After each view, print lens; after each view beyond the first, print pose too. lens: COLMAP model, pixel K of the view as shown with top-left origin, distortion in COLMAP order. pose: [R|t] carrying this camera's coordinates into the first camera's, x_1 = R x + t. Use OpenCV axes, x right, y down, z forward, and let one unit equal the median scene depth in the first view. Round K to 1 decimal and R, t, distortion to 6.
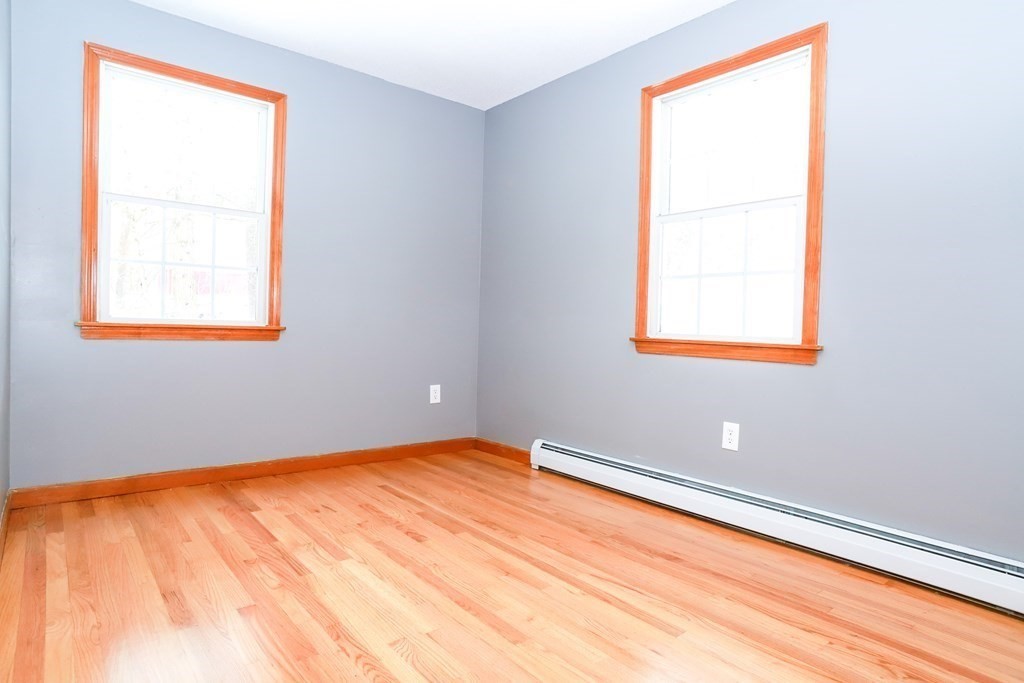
lens RADIAL K [[576.5, 0, 491.0], [0, 576.5, 343.1], [0, 0, 1]] dist [-0.083616, 0.057442]
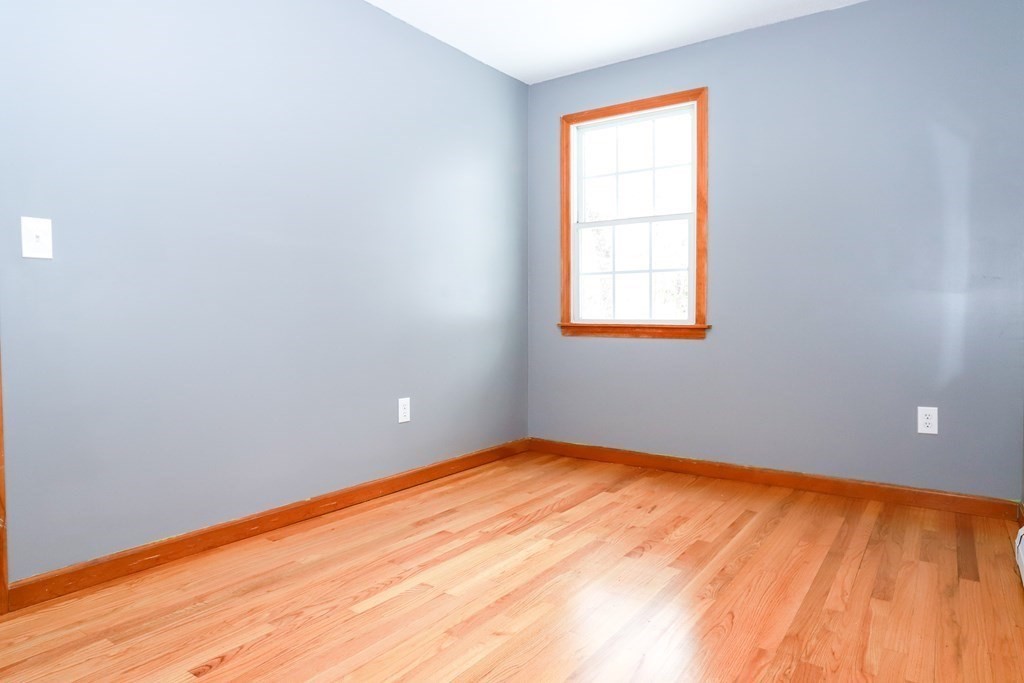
lens RADIAL K [[602.4, 0, 497.2], [0, 602.4, 341.5], [0, 0, 1]] dist [-0.075244, 0.053680]
pose [[0.298036, 0.012274, -0.954476, 0.614765], [-0.022824, 0.999723, 0.005729, 0.002006], [0.954282, 0.020077, 0.298234, 0.434517]]
